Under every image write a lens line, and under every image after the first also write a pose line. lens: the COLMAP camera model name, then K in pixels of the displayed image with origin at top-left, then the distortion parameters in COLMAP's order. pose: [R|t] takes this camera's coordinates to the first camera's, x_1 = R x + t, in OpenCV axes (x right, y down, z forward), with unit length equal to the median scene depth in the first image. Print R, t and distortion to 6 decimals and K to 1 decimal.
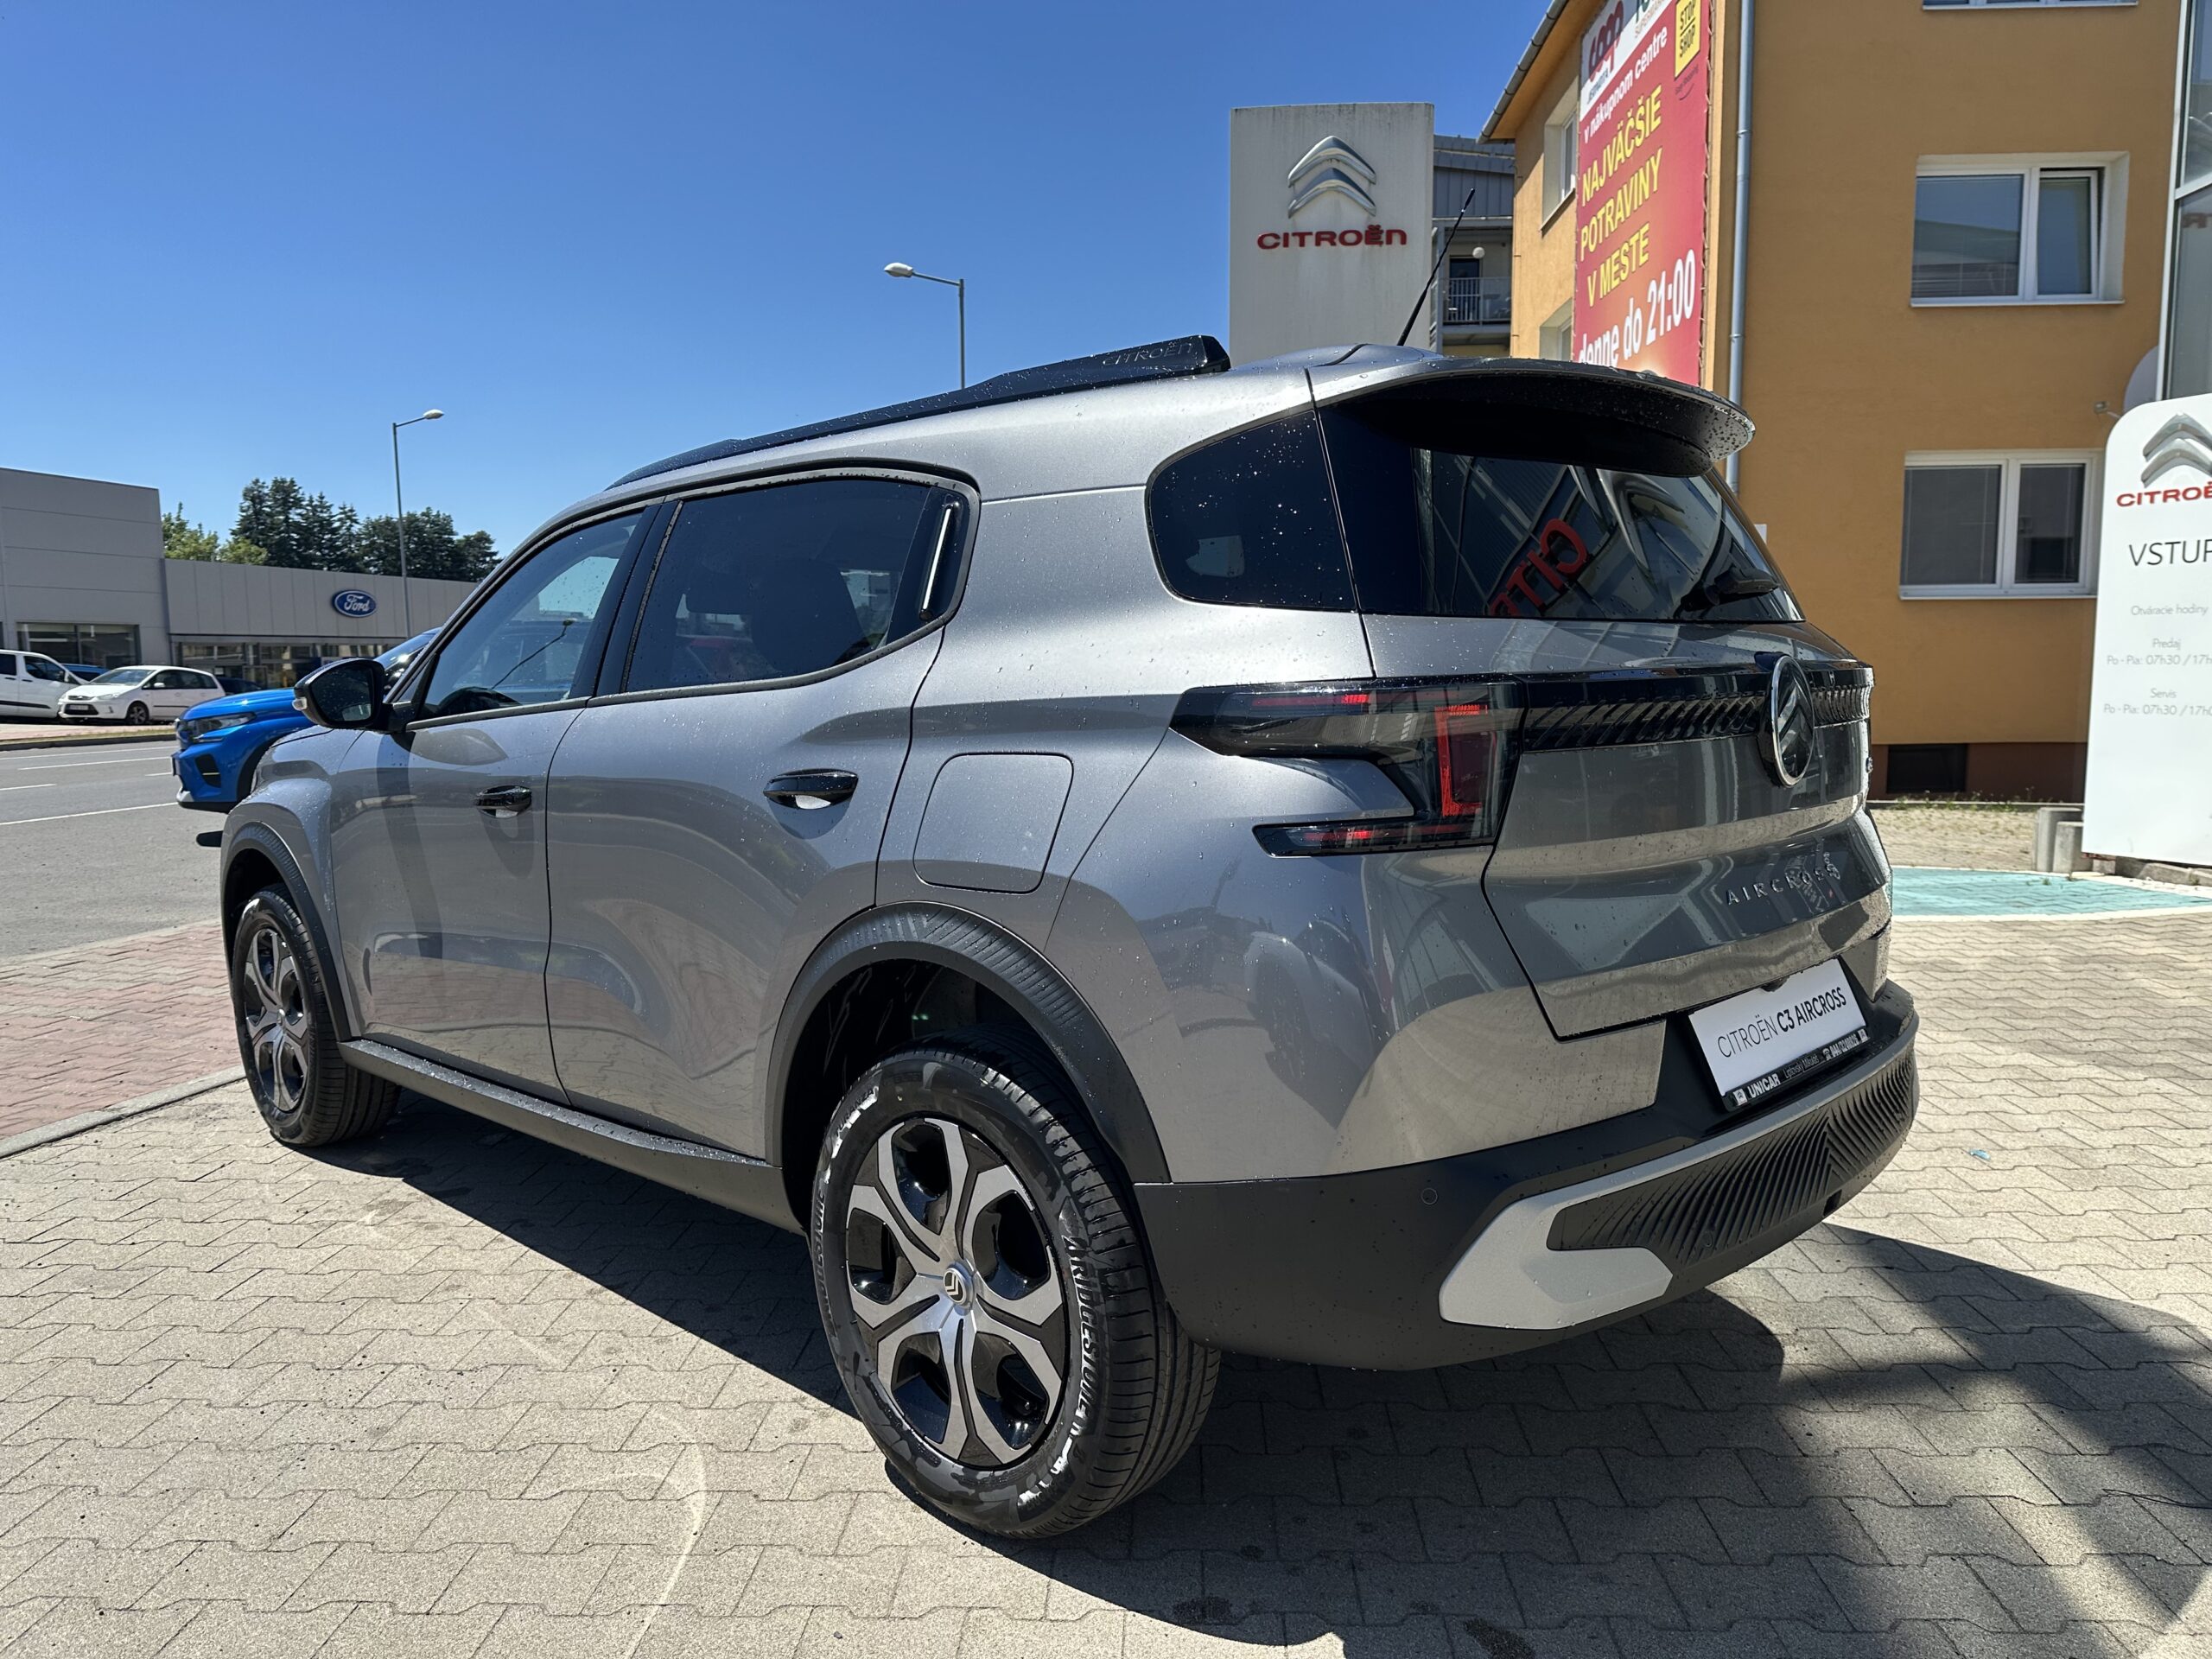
lens RADIAL K [[1536.6, 0, 1106.0], [0, 1536.6, 829.5], [0, 0, 1]] dist [0.003449, 0.004512]
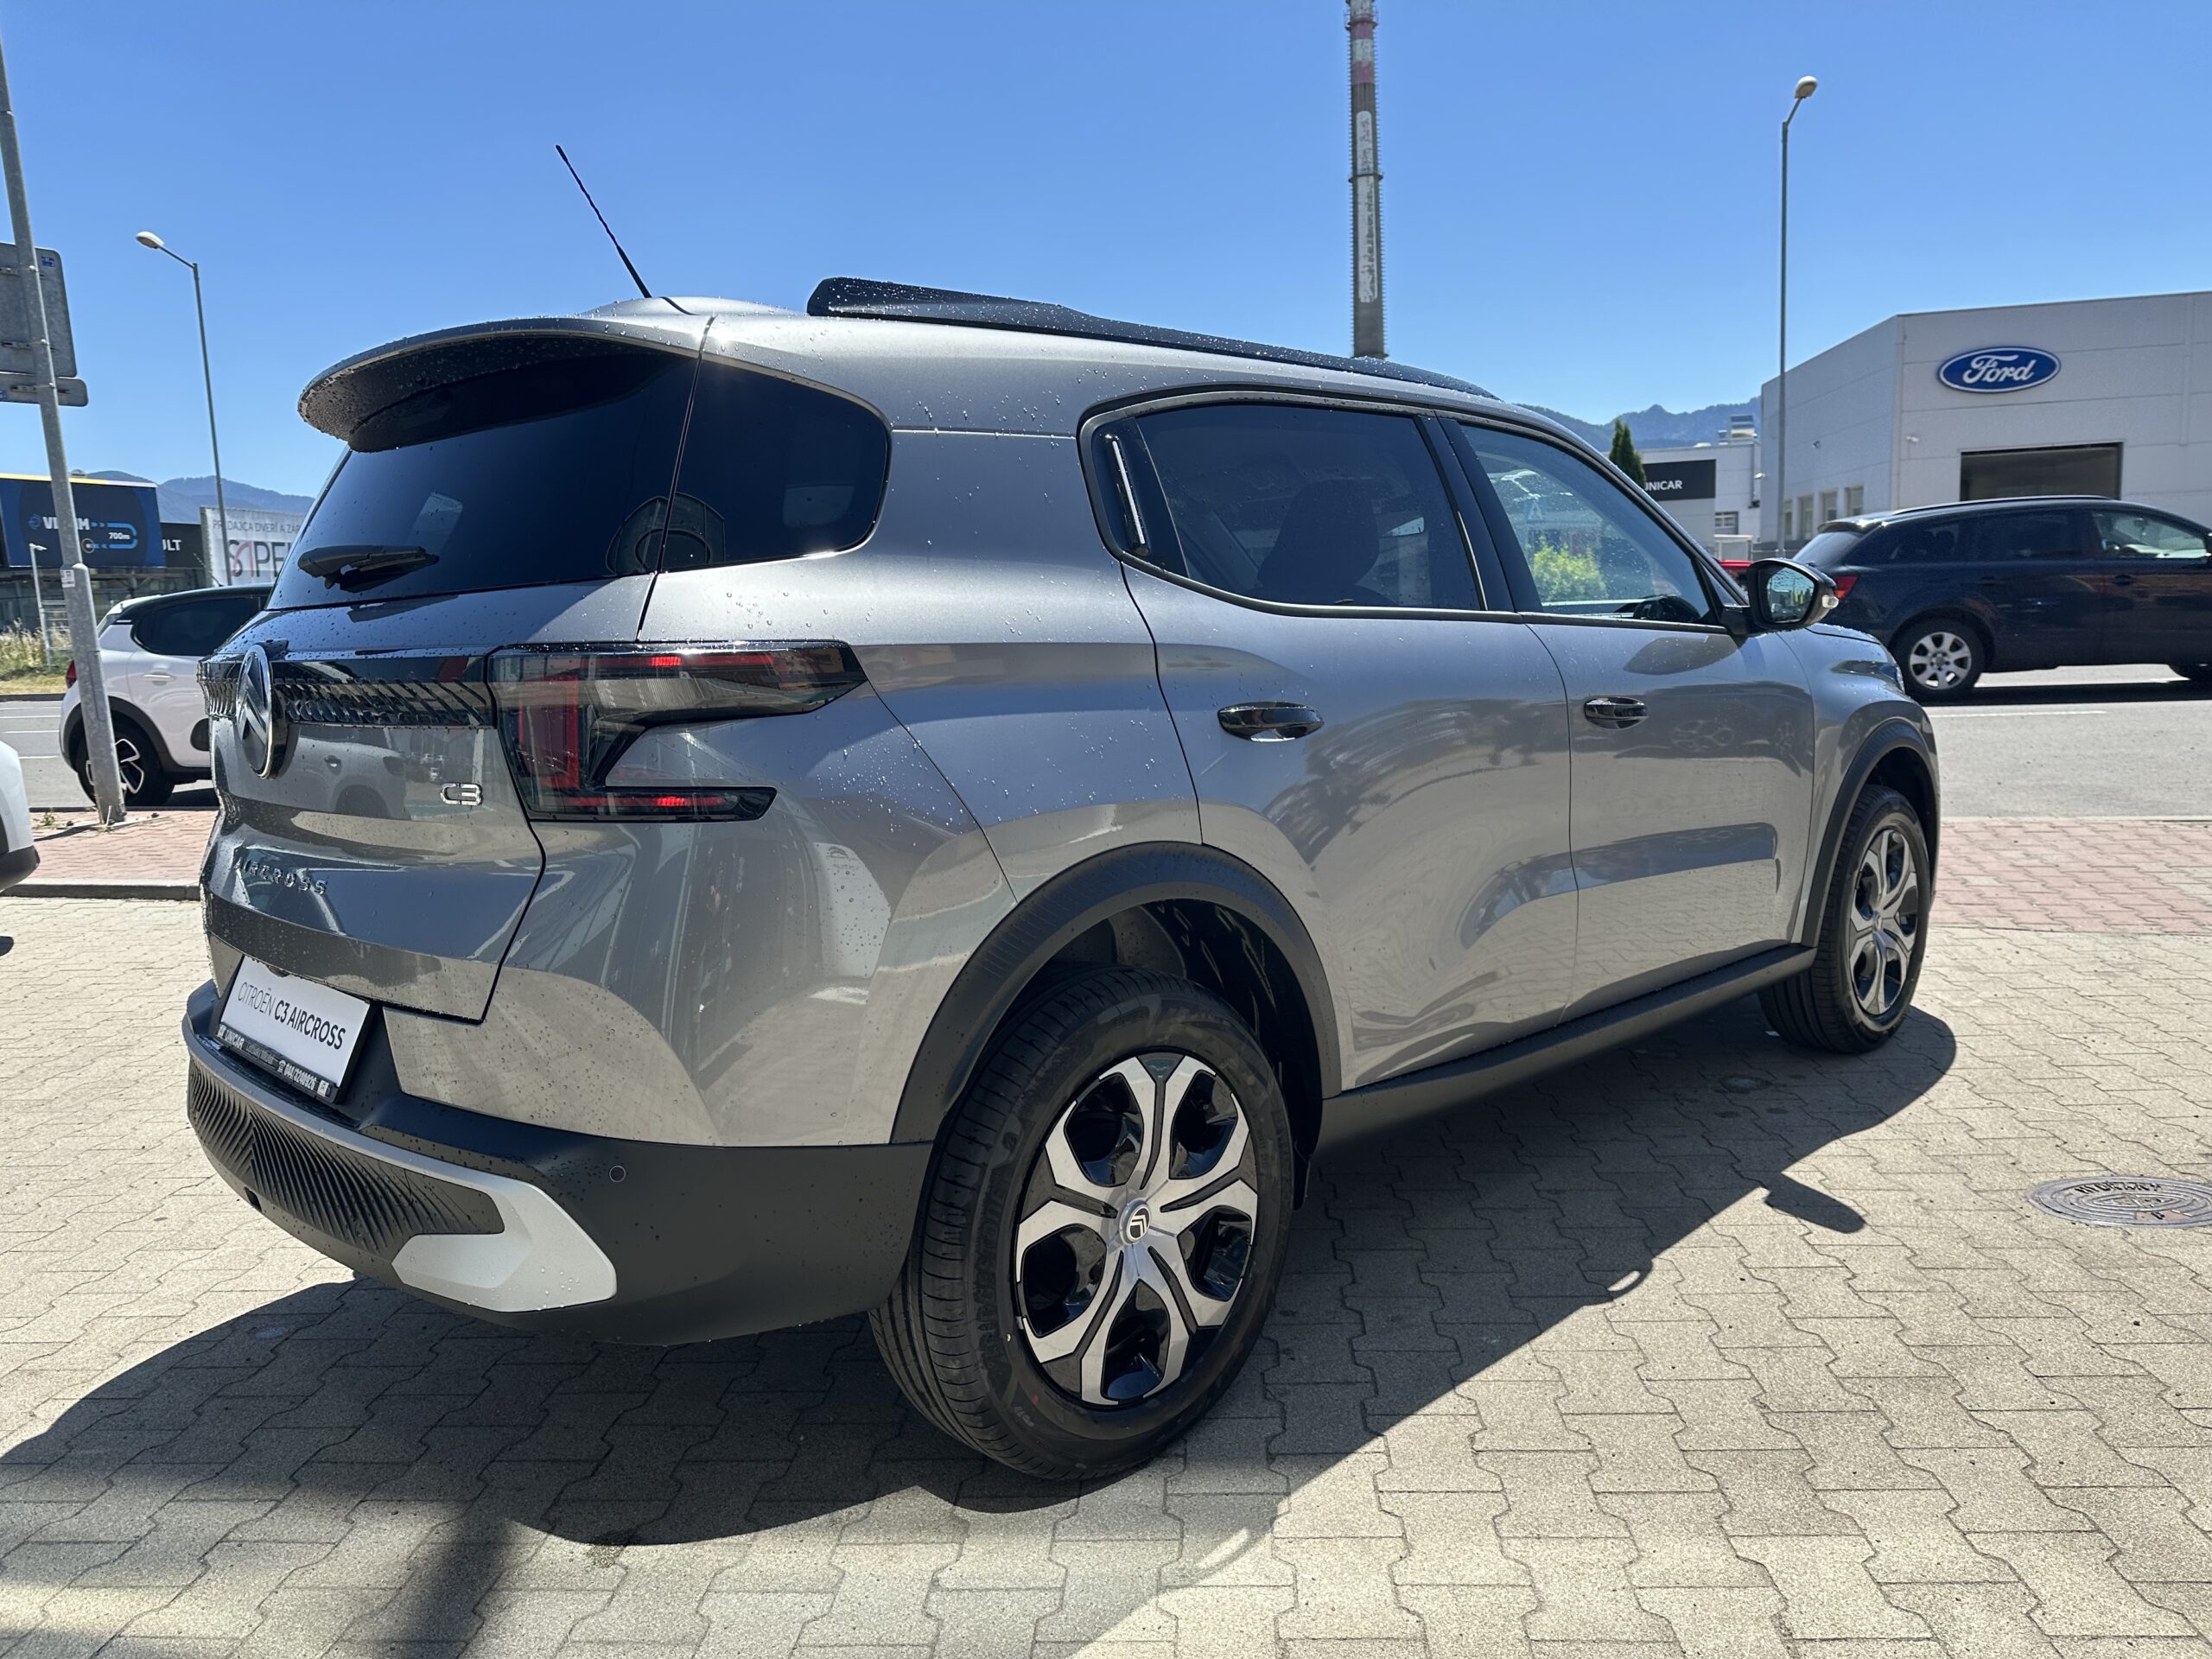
lens RADIAL K [[1536.6, 0, 1106.0], [0, 1536.6, 829.5], [0, 0, 1]] dist [0.003449, 0.004512]
pose [[-0.009759, 0.156702, -0.987598, 1.358025], [-0.067608, 0.985281, 0.157002, -0.178429], [0.997664, 0.068301, 0.000979, 1.474255]]
